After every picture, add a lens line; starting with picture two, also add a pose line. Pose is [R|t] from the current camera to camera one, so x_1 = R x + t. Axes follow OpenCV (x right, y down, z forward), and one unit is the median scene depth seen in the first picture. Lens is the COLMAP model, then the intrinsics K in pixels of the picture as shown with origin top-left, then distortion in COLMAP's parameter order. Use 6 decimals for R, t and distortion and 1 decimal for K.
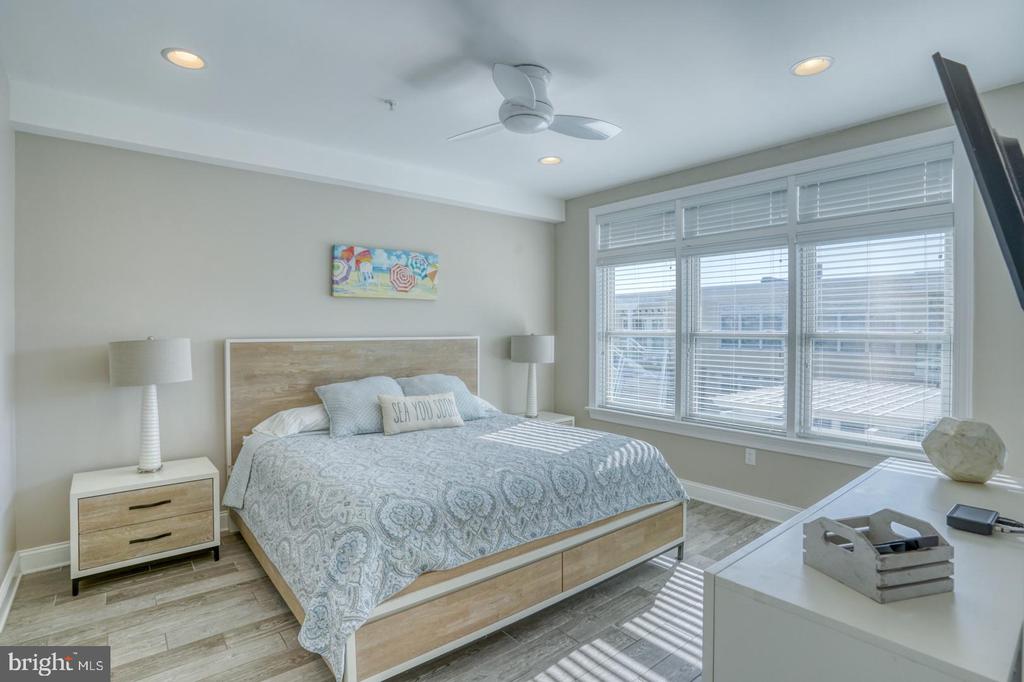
lens RADIAL K [[526.9, 0, 523.0], [0, 526.9, 334.1], [0, 0, 1]] dist [-0.047473, 0.000593]
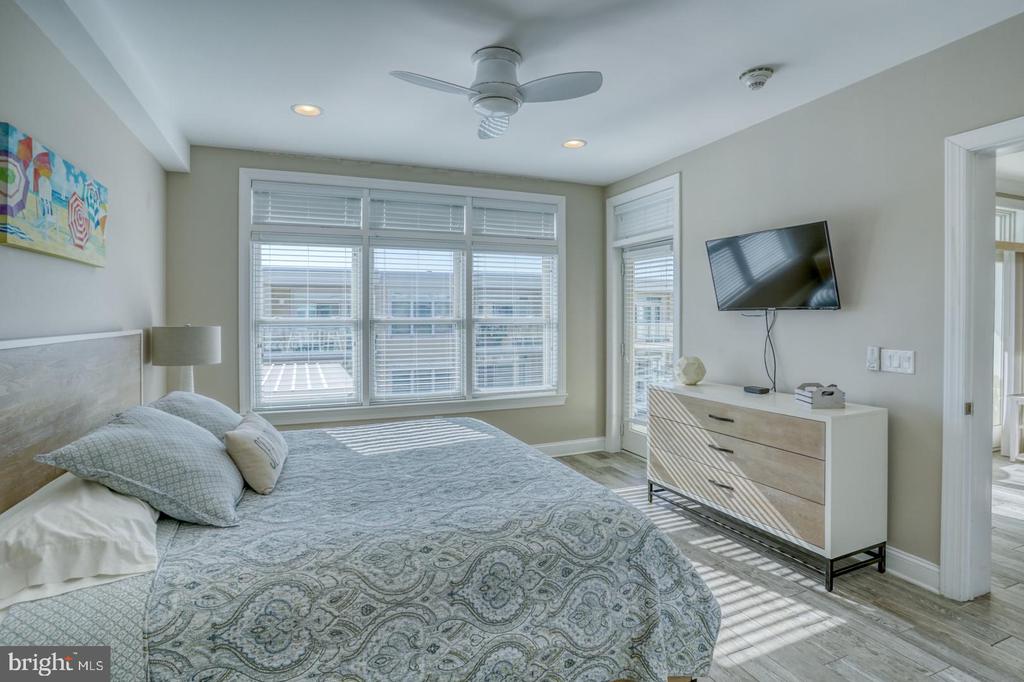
lens RADIAL K [[503.7, 0, 509.5], [0, 503.7, 341.0], [0, 0, 1]] dist [-0.056056, 0.024211]
pose [[0.301897, -0.052610, 0.951888, -0.596762], [0.015268, 0.998615, 0.050350, -0.006470], [-0.953218, -0.000667, 0.302282, 0.470006]]
